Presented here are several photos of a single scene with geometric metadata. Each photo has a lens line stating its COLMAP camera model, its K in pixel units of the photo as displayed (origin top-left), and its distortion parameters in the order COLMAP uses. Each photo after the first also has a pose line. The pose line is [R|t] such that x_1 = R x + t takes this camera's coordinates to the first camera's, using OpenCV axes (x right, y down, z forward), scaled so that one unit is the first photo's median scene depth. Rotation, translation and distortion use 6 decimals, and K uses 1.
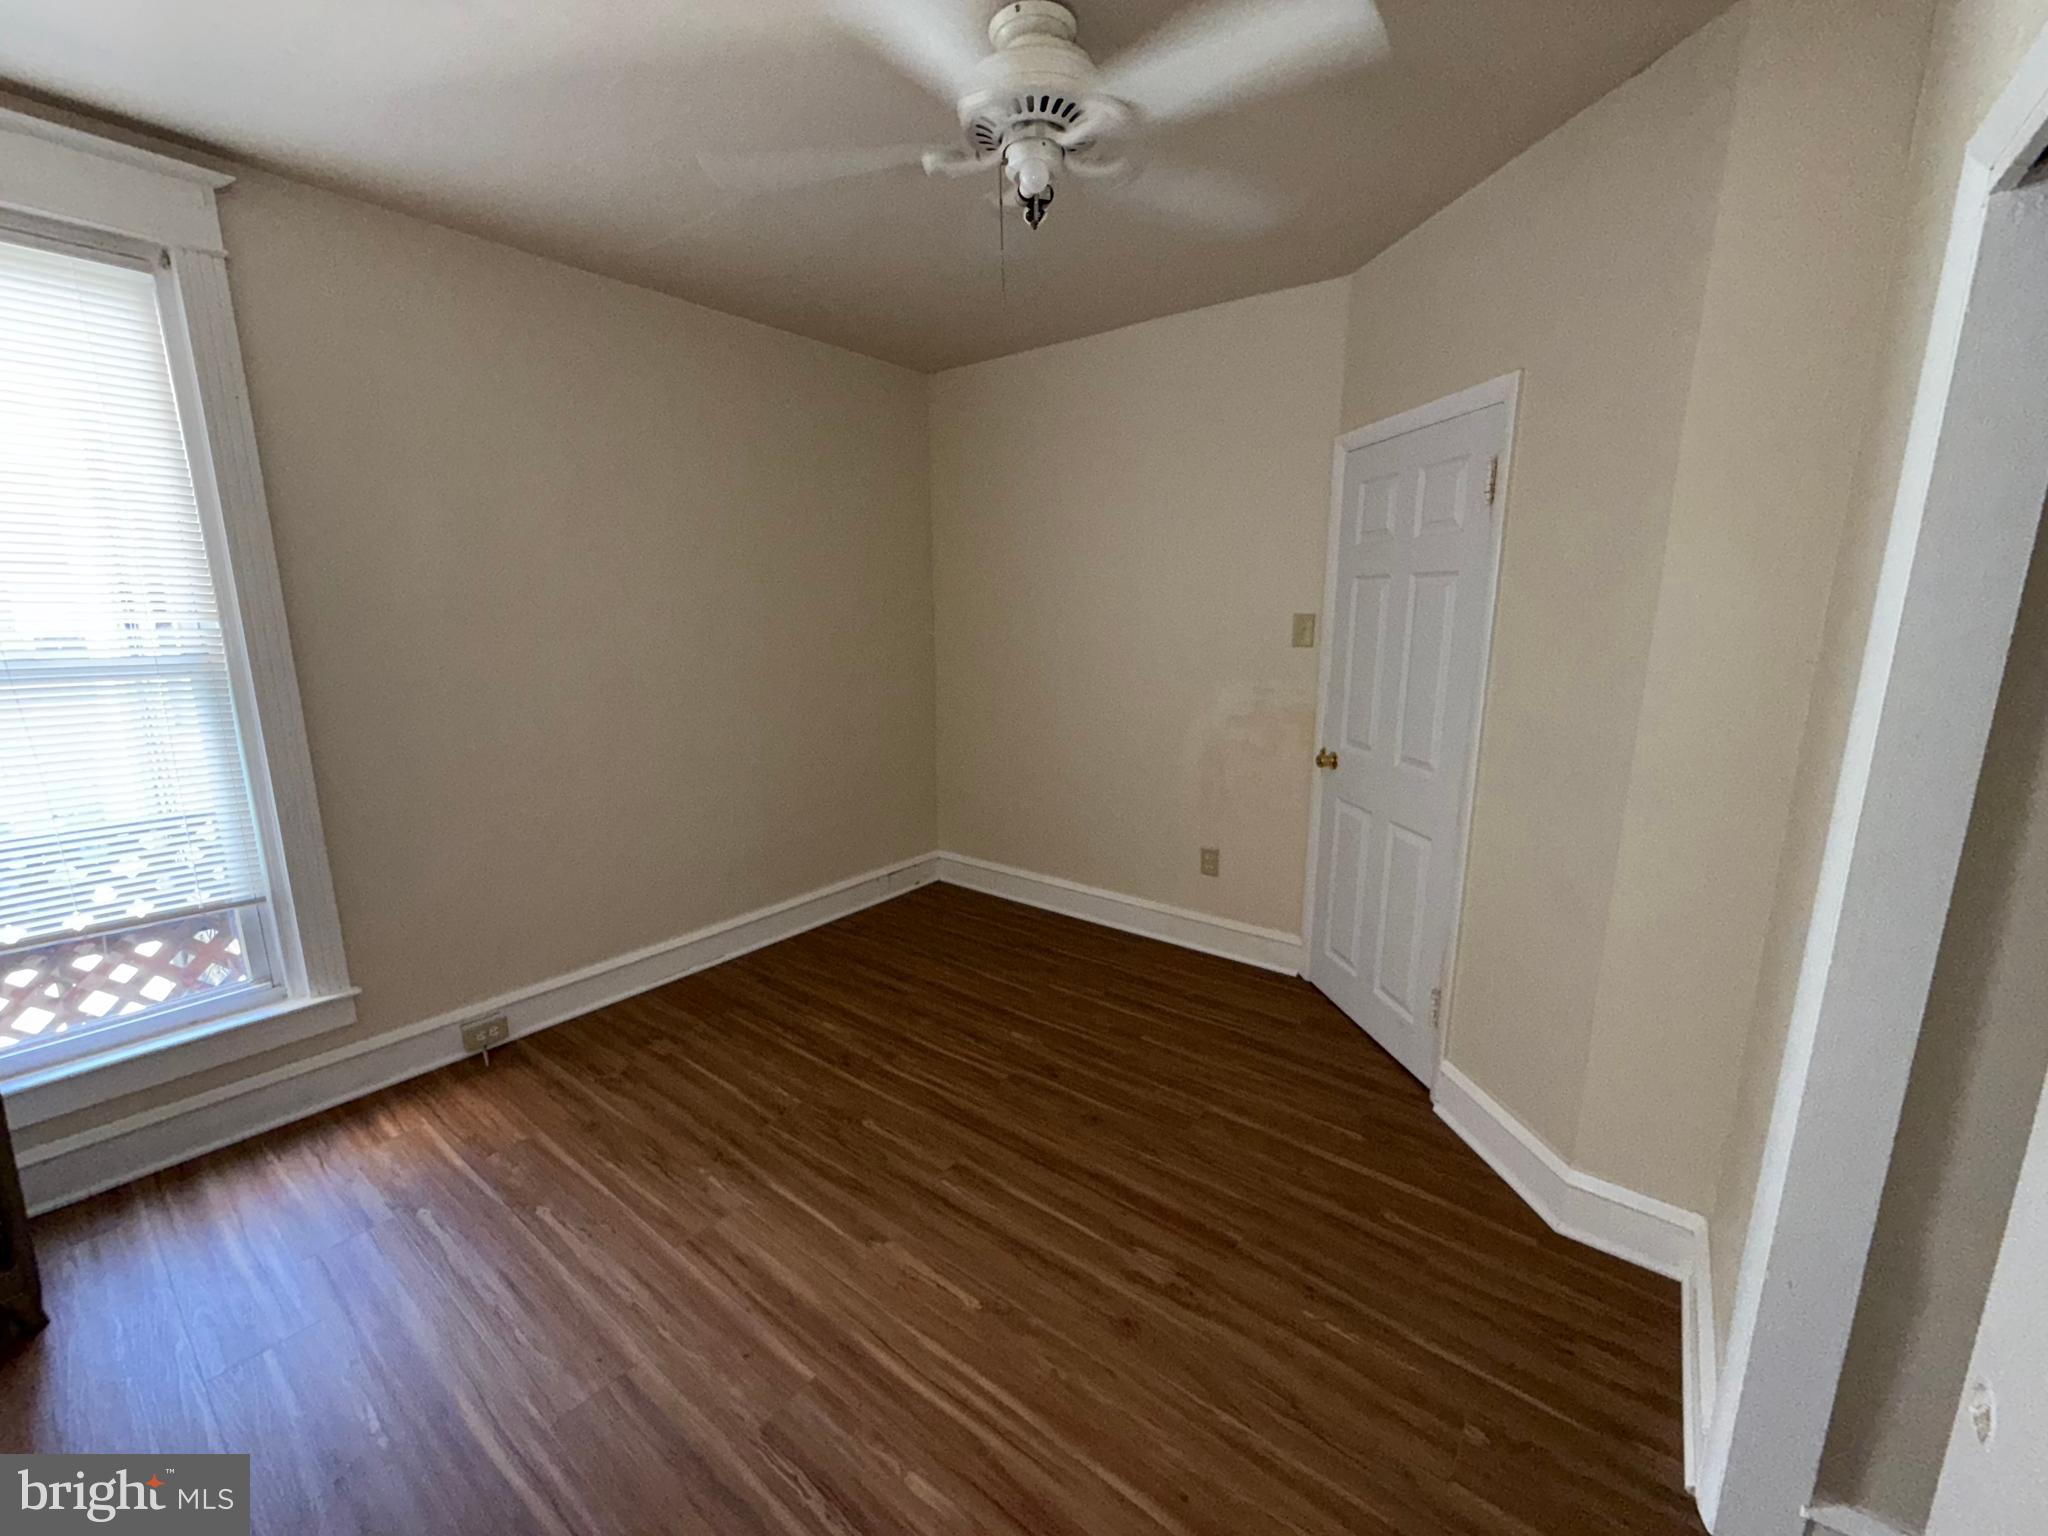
lens RADIAL K [[823.8, 0, 1018.8], [0, 823.8, 764.6], [0, 0, 1]] dist [0.000698, 0.000302]
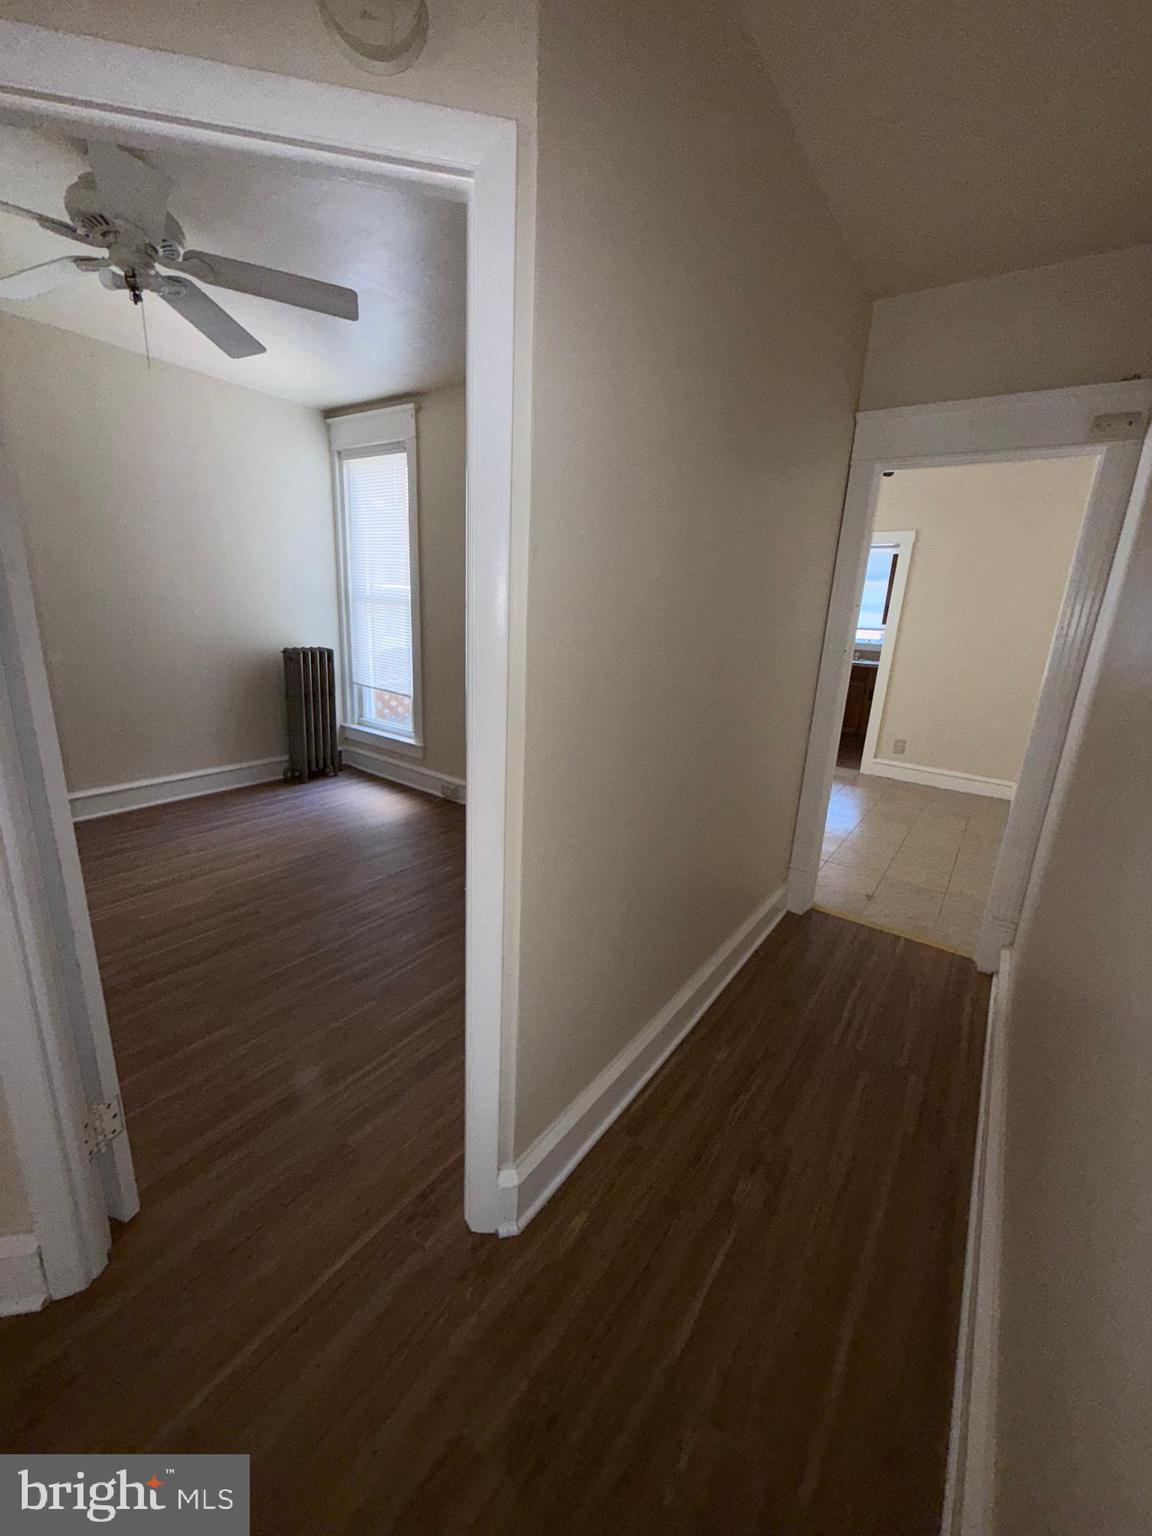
lens RADIAL K [[611.8, 0, 576.0], [0, 611.8, 768.0], [0, 0, 1]] dist [0.000416, 0.000247]
pose [[0.035827, 0.266400, -0.963196, 1.031040], [-0.245842, 0.936546, 0.249885, -0.240934], [0.968648, 0.227841, 0.099046, 1.405612]]
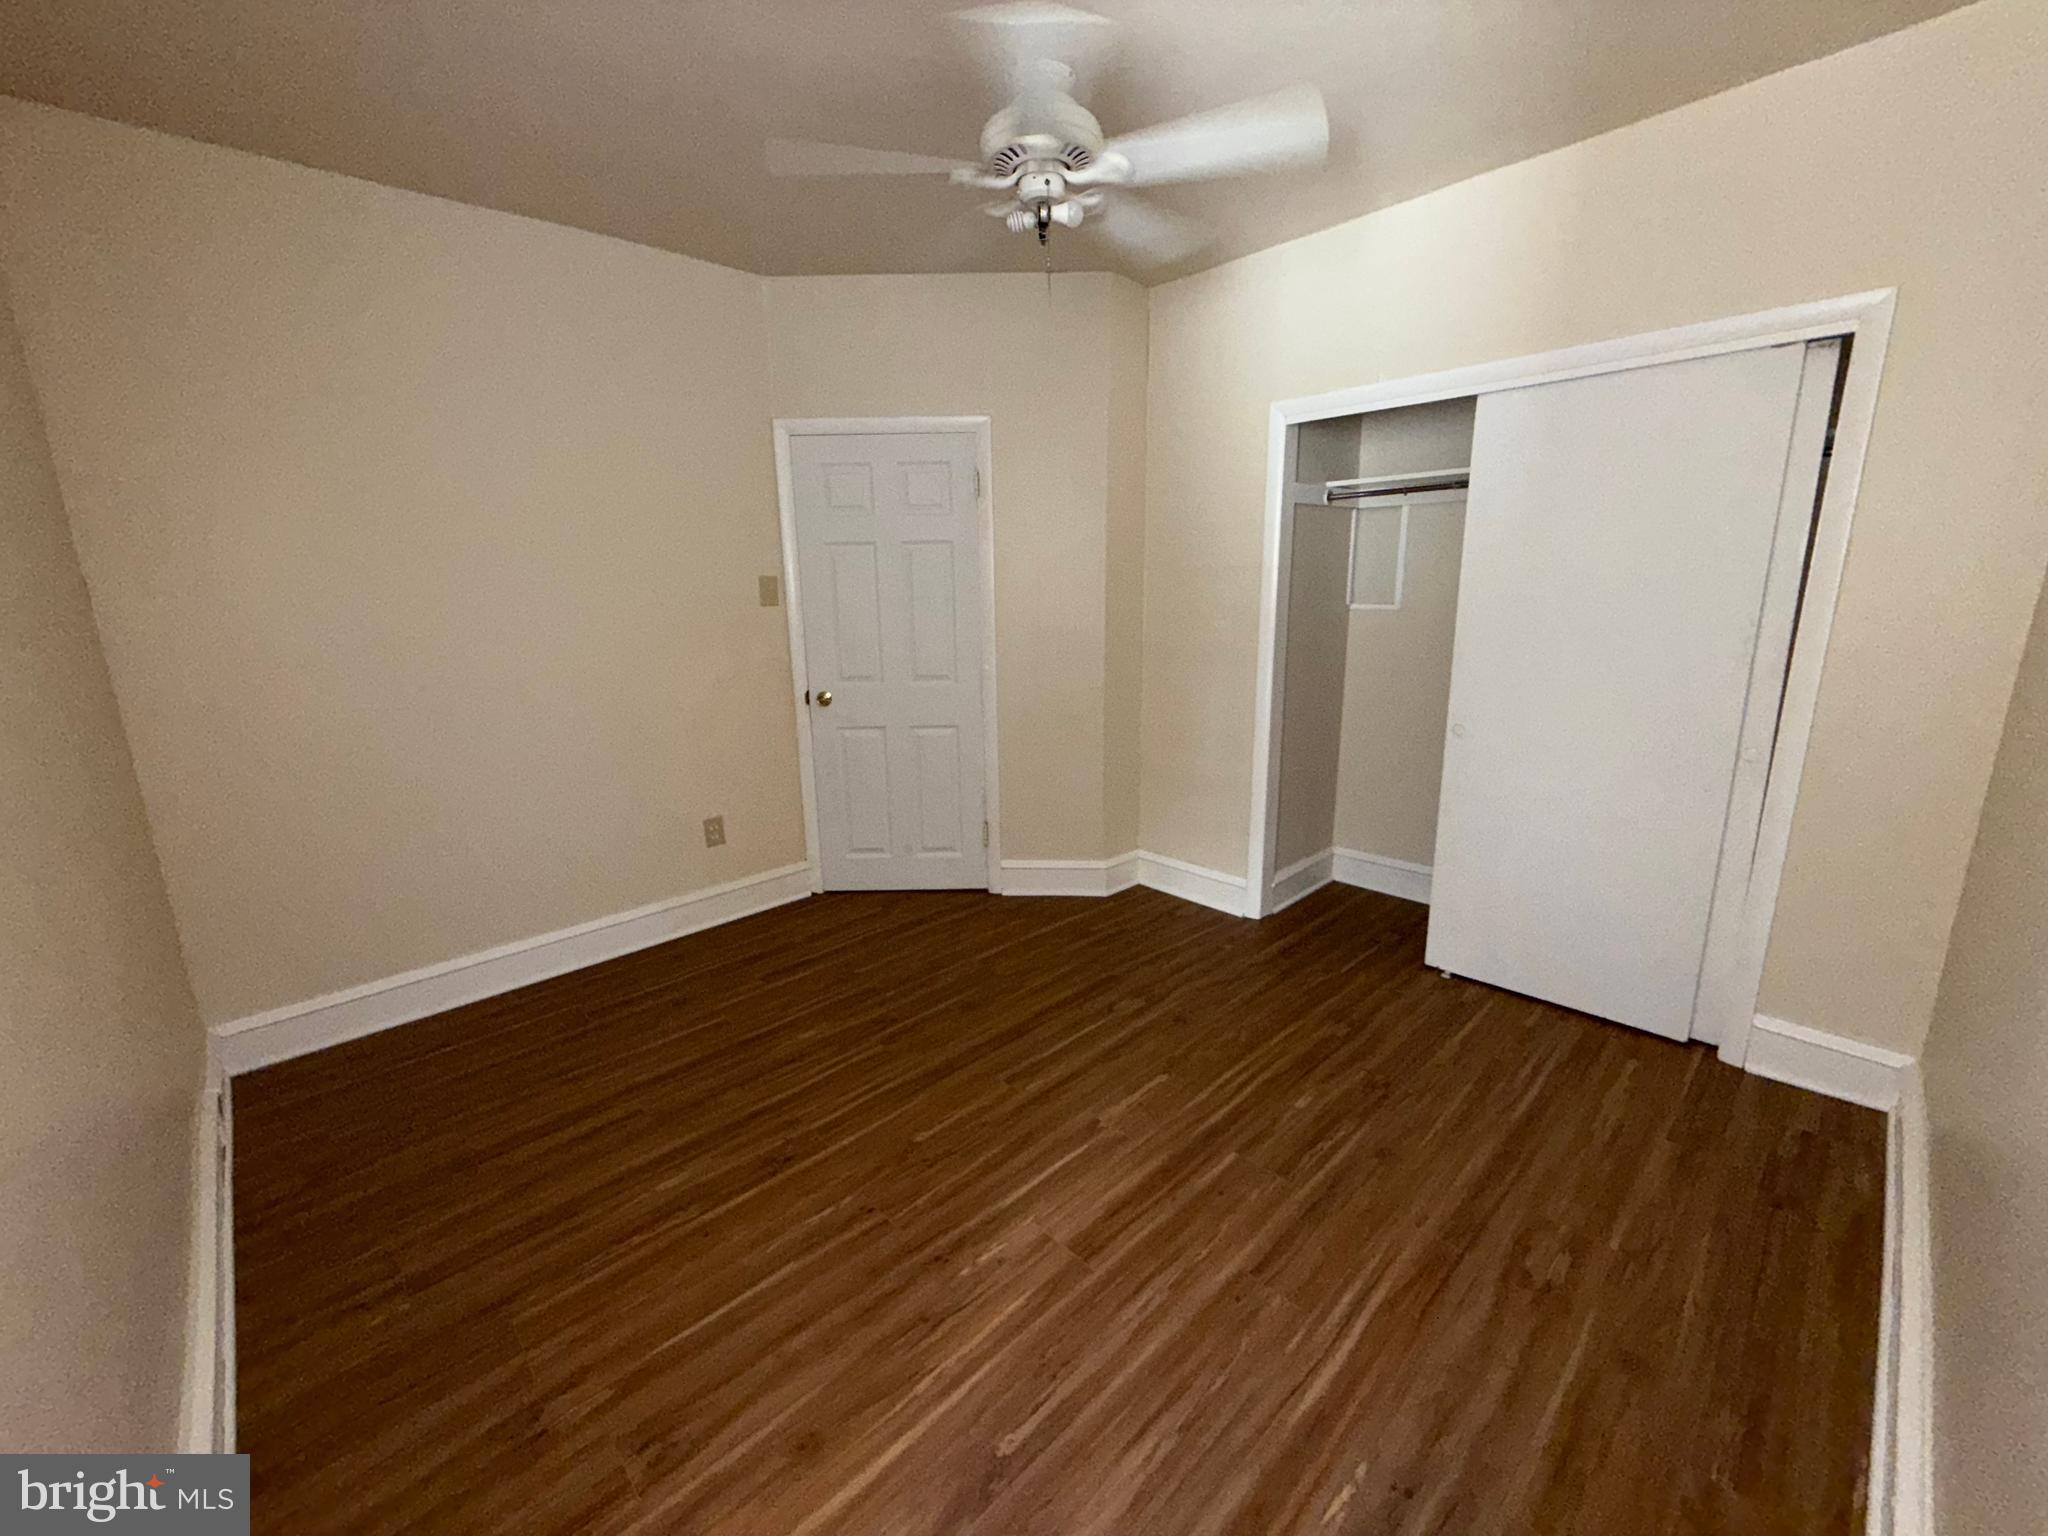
lens RADIAL K [[823.8, 0, 1018.8], [0, 823.8, 764.6], [0, 0, 1]] dist [0.000698, 0.000302]
pose [[0.153436, -0.227108, 0.961707, -1.000114], [0.209603, 0.958565, 0.192925, -0.113022], [-0.965673, 0.171975, 0.194681, 0.692529]]
